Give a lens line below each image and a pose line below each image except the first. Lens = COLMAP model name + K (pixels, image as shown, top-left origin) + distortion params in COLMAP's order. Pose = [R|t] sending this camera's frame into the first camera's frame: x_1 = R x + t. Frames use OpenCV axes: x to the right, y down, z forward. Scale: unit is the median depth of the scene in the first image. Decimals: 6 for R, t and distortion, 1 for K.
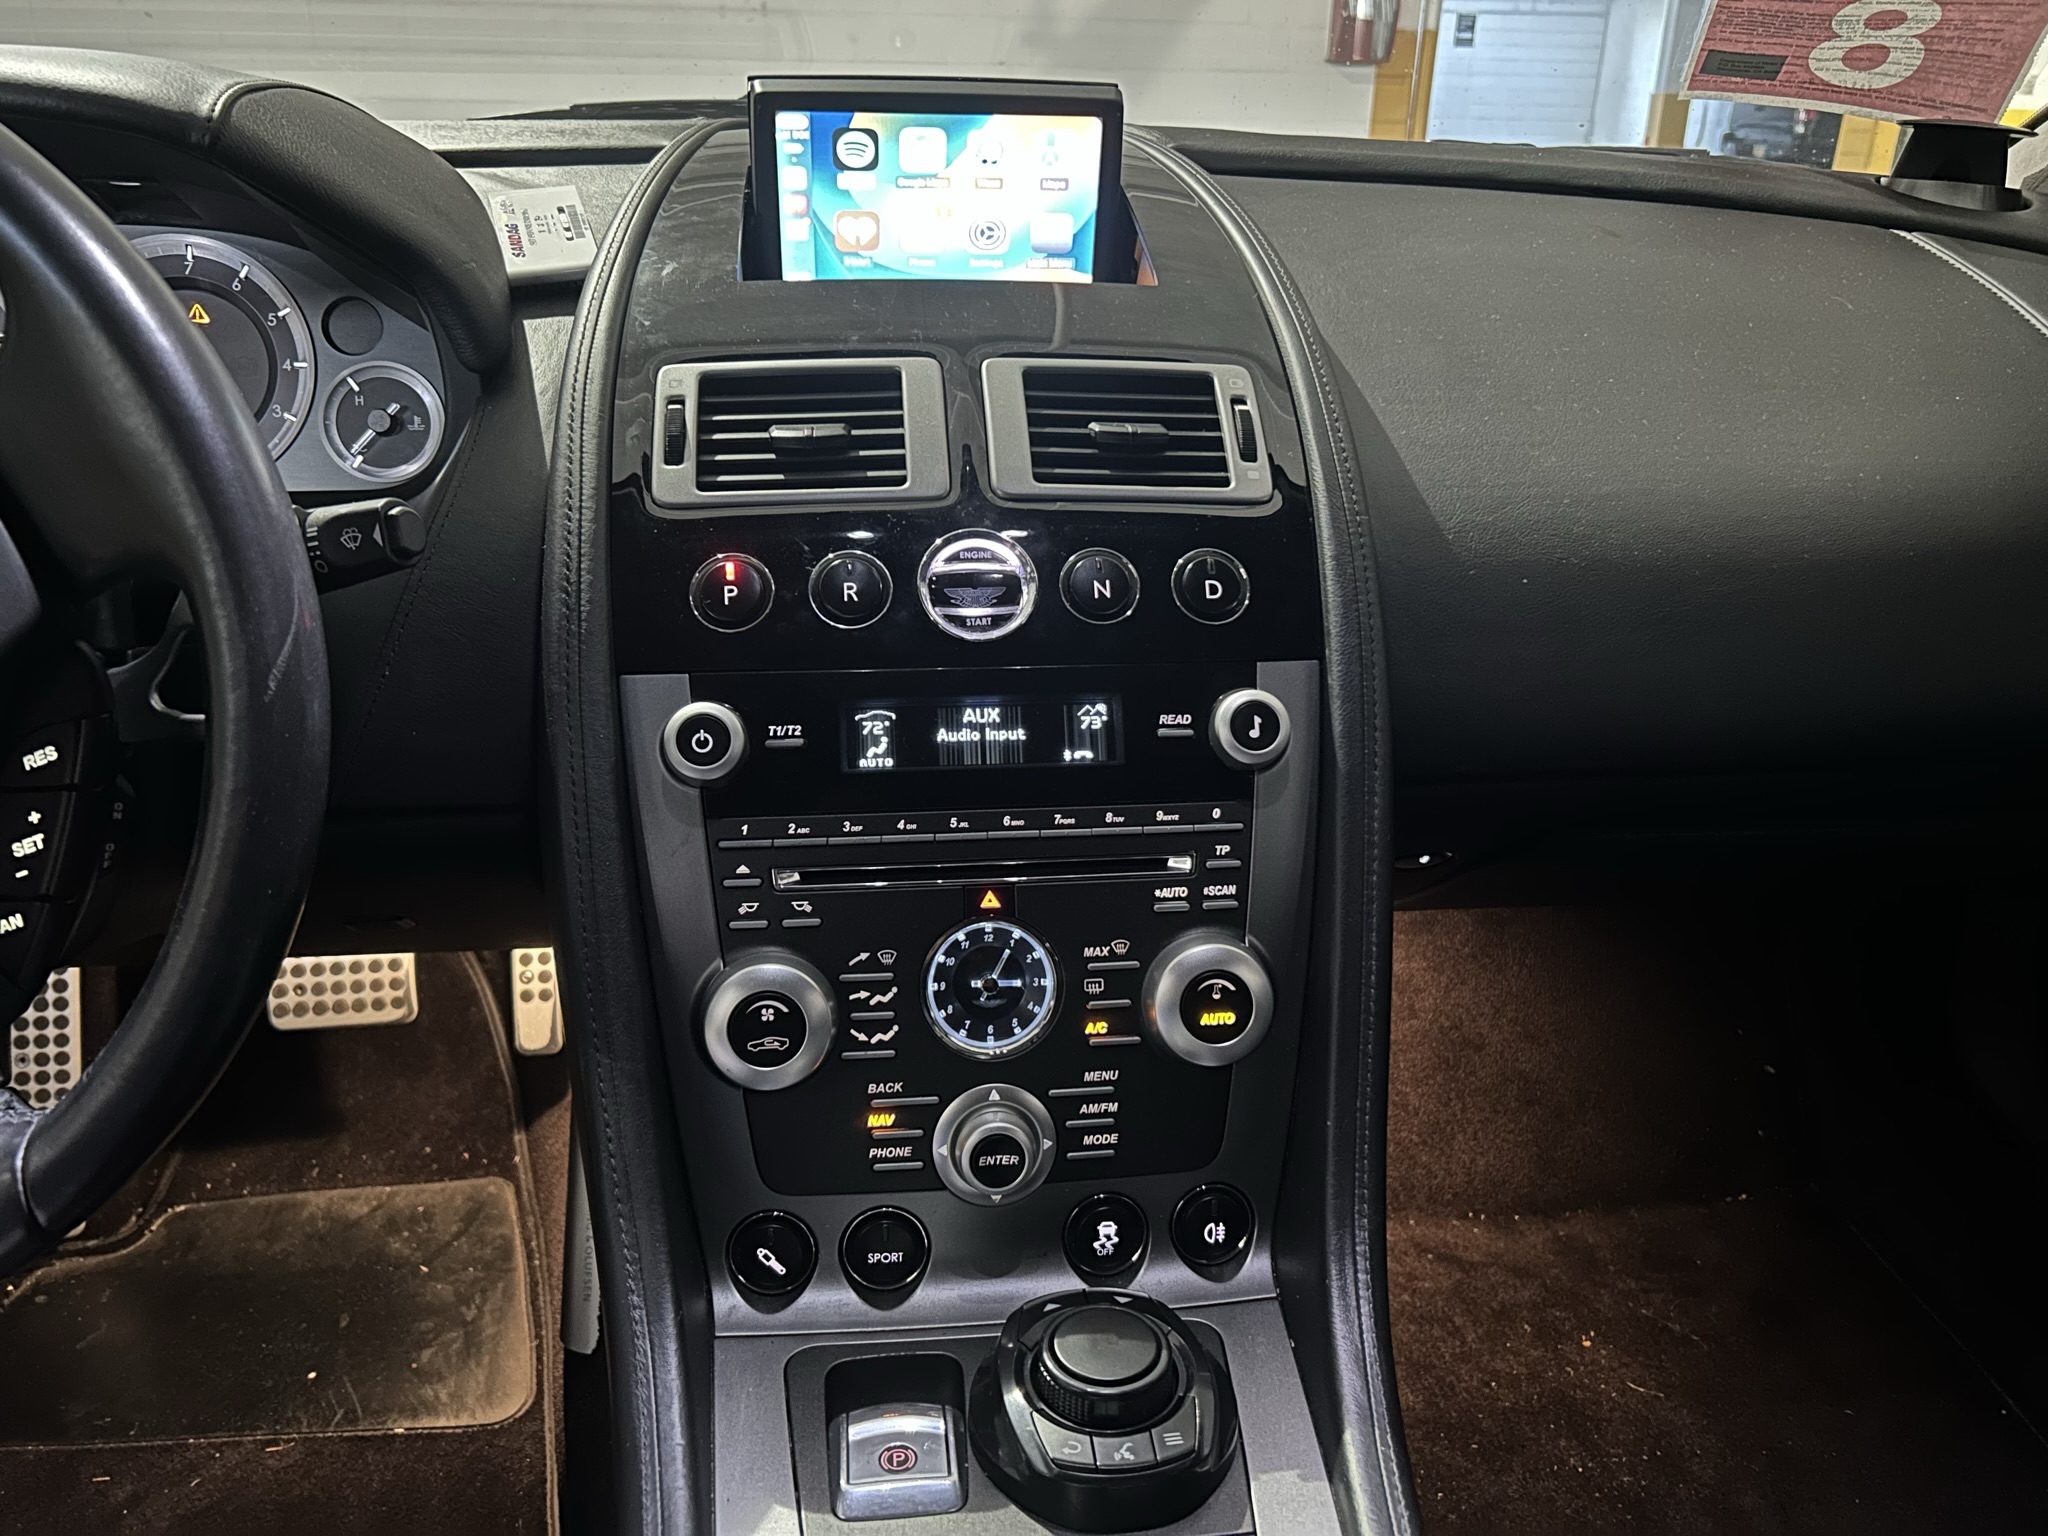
lens RADIAL K [[1597.5, 0, 1030.5], [0, 1597.5, 767.1], [0, 0, 1]] dist [0.191419, -0.569750]
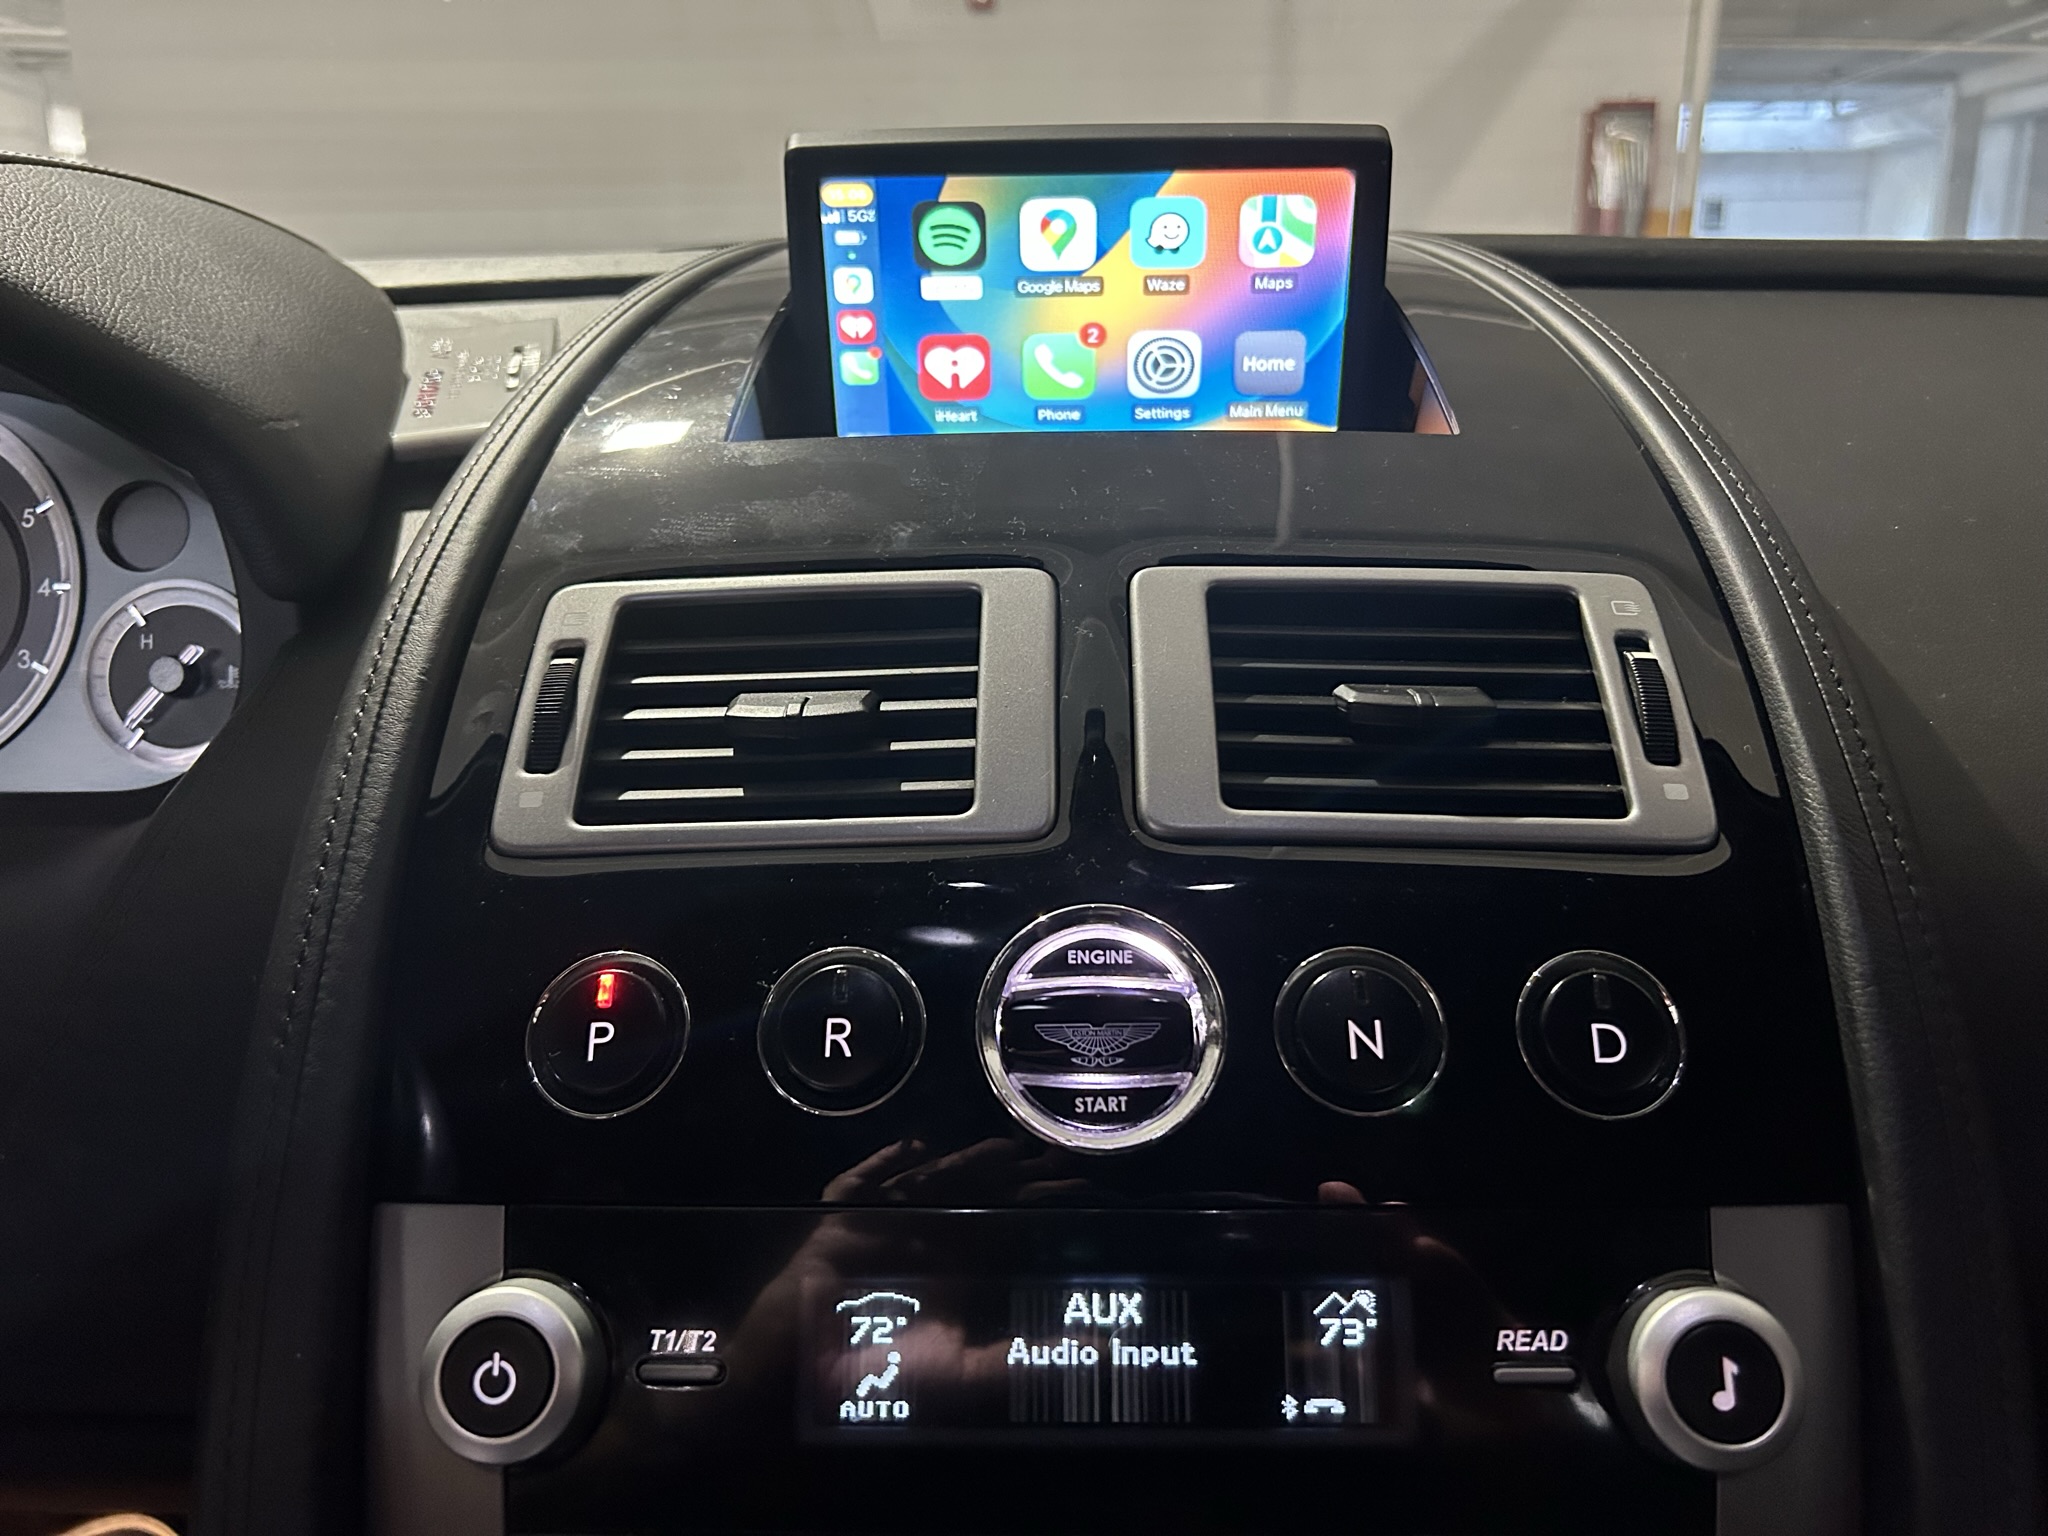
lens RADIAL K [[1596.3, 0, 1037.3], [0, 1596.3, 775.1], [0, 0, 1]] dist [0.050323, -0.090899]
pose [[0.990260, 0.008217, -0.138986, 0.013949], [-0.023415, 0.993867, -0.108074, -0.135403], [0.137246, 0.110276, 0.984379, 0.515230]]
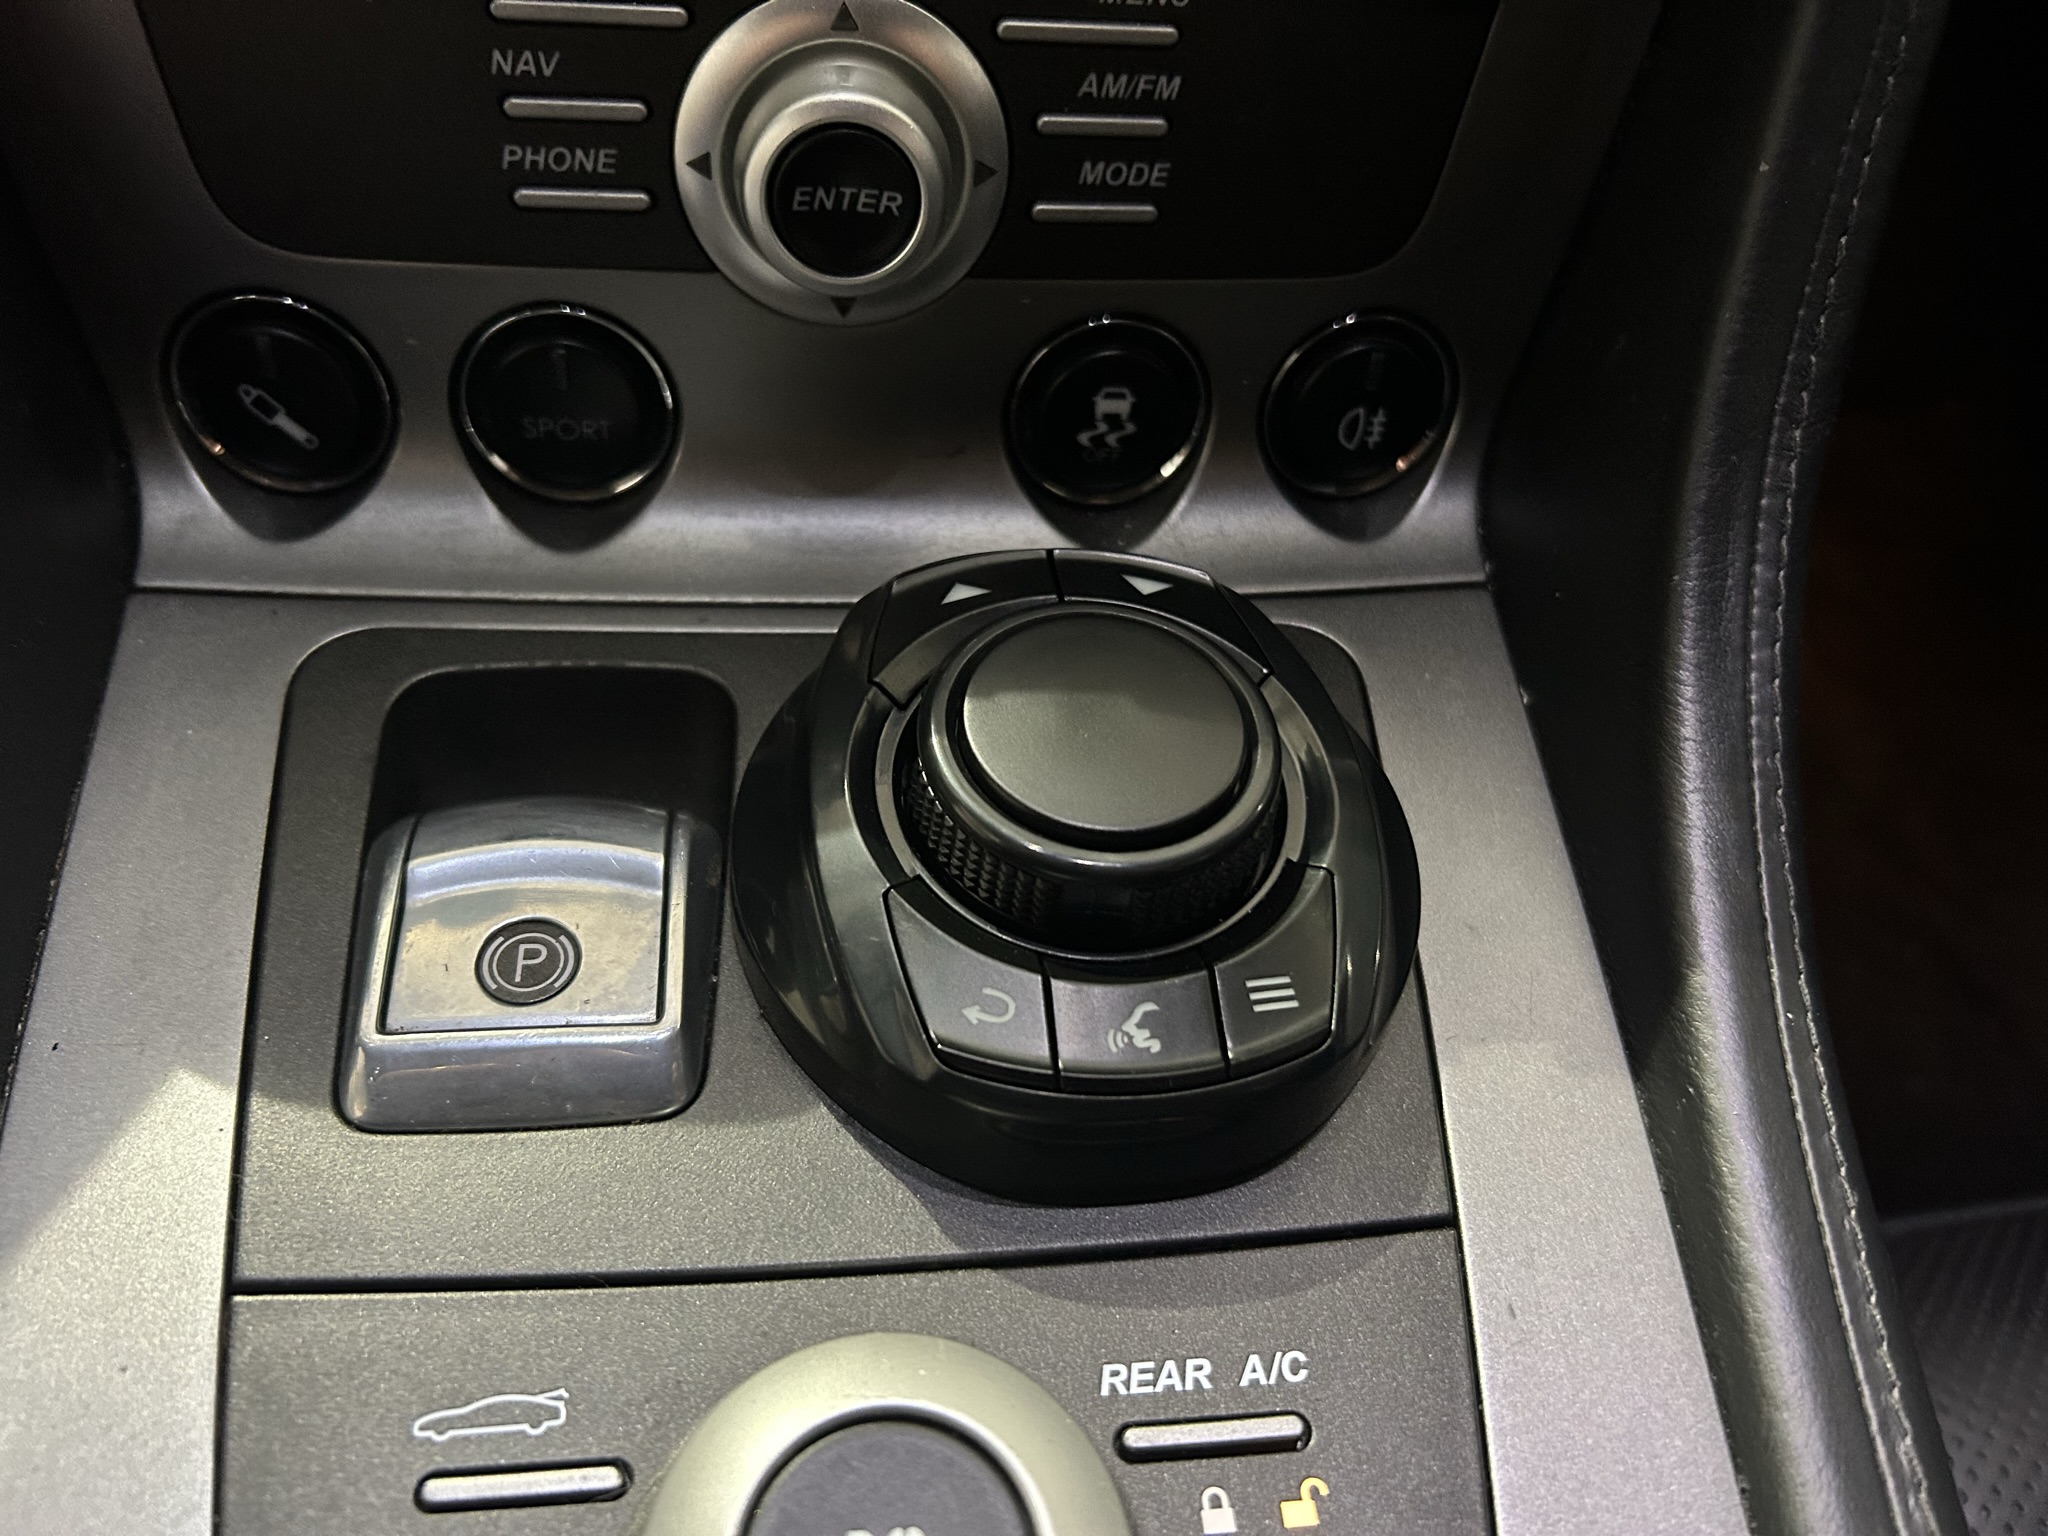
lens RADIAL K [[1596.3, 0, 1037.3], [0, 1596.3, 775.1], [0, 0, 1]] dist [0.050323, -0.090899]
pose [[0.996313, 0.064202, 0.056912, 0.010265], [-0.083950, 0.866351, 0.492330, 0.166995], [-0.017697, -0.495292, 0.868546, 0.595060]]
